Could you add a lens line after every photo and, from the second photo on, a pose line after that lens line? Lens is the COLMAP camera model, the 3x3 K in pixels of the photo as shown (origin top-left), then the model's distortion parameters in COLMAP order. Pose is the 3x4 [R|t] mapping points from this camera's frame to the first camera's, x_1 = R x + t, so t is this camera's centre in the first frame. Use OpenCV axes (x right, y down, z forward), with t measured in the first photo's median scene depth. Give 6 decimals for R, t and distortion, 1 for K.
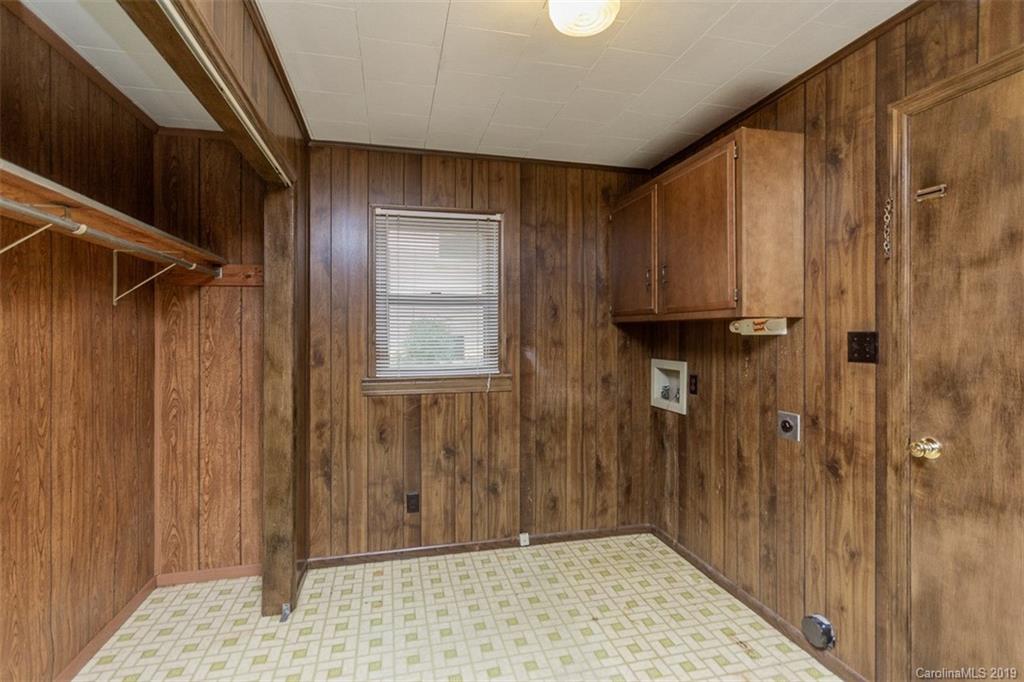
lens RADIAL K [[481.8, 0, 501.1], [0, 481.8, 336.6], [0, 0, 1]] dist [-0.001781, 0.005419]
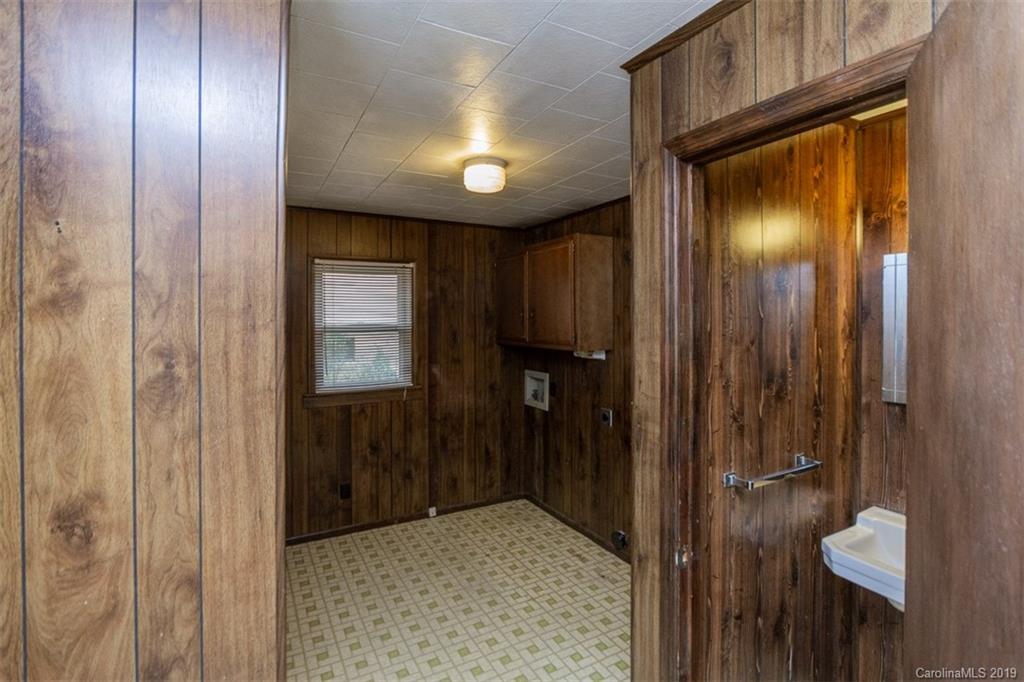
lens RADIAL K [[496.5, 0, 513.2], [0, 496.5, 315.3], [0, 0, 1]] dist [-0.013380, 0.000569]
pose [[0.963036, 0.001973, 0.269364, -0.109721], [0.002591, 0.999859, -0.016587, -0.096279], [-0.269359, 0.016672, 0.962896, -0.386908]]
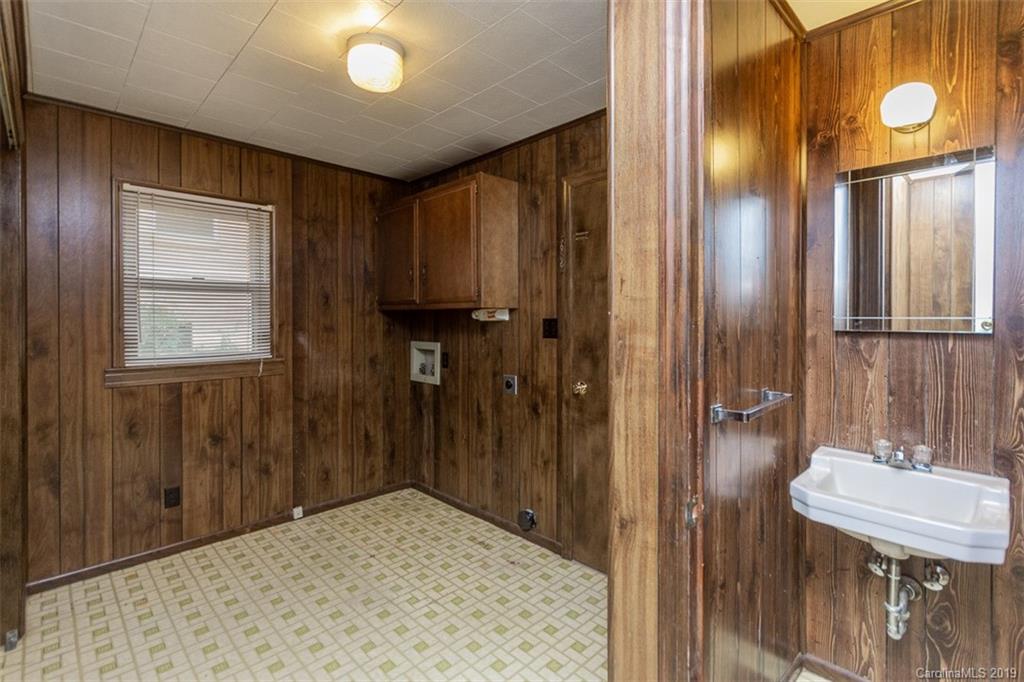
lens RADIAL K [[484.5, 0, 516.2], [0, 484.5, 319.4], [0, 0, 1]] dist [0.002117, 0.001496]
pose [[0.853680, 0.001346, 0.520797, -0.103707], [0.003379, 0.999961, -0.008122, 0.003511], [-0.520788, 0.008694, 0.853642, -0.181533]]
